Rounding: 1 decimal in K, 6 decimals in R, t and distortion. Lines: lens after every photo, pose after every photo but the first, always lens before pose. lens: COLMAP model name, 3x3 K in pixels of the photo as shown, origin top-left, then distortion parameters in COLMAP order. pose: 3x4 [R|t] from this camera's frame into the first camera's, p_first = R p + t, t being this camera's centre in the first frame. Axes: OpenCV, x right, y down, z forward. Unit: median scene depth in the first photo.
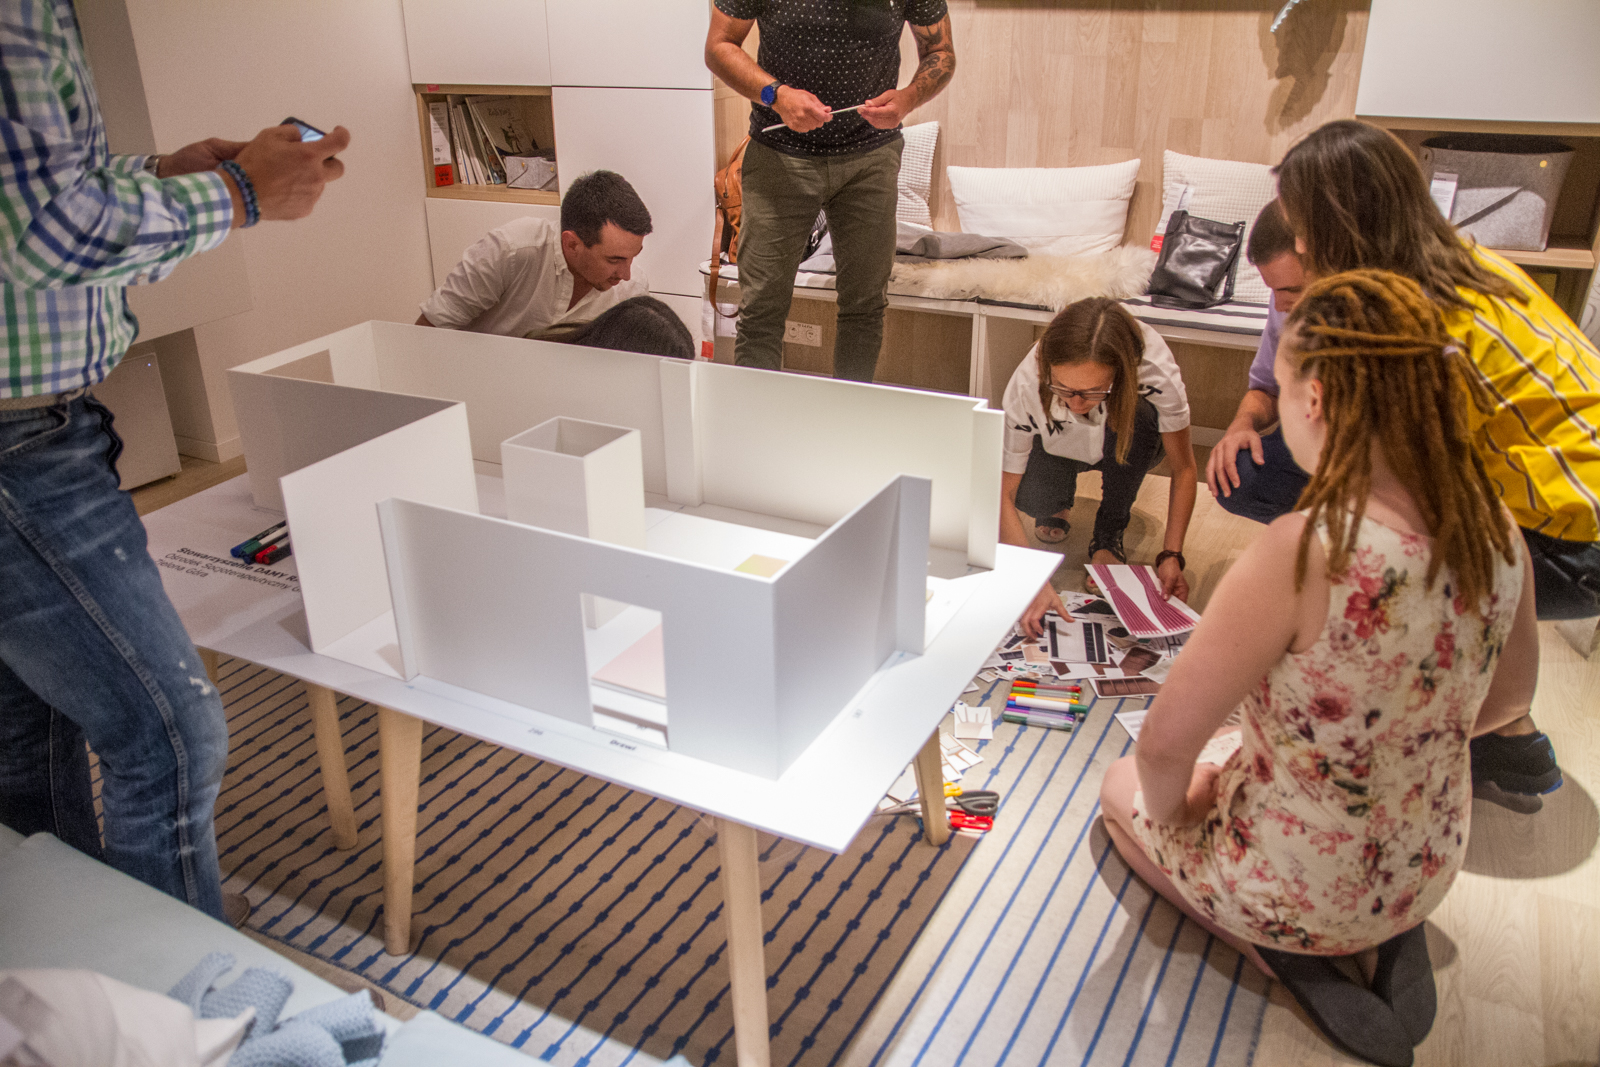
lens RADIAL K [[1249.7, 0, 800.0], [0, 1249.7, 533.5], [0, 0, 1]] dist [-0.003572, 0.001533]
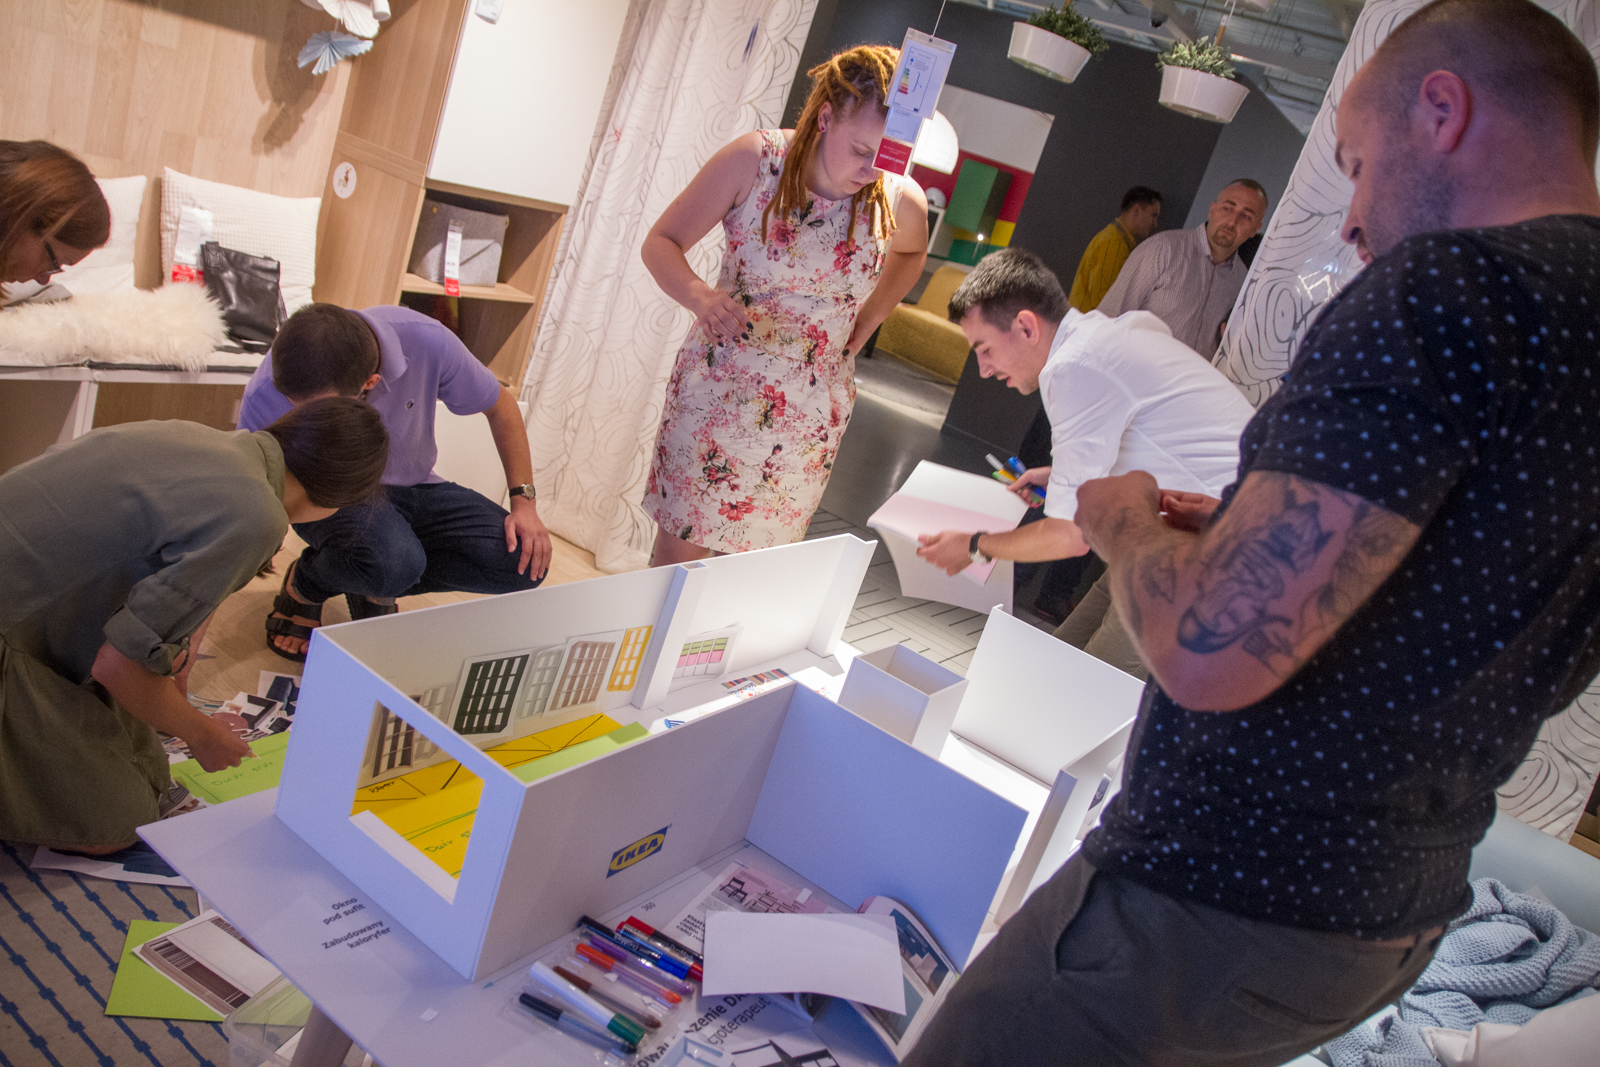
lens RADIAL K [[1249.7, 0, 800.0], [0, 1249.7, 533.5], [0, 0, 1]] dist [-0.003572, 0.001533]
pose [[0.079700, -0.256044, 0.963374, -0.594353], [0.119093, 0.961972, 0.245819, -0.223559], [-0.989679, 0.095139, 0.107162, 0.490871]]
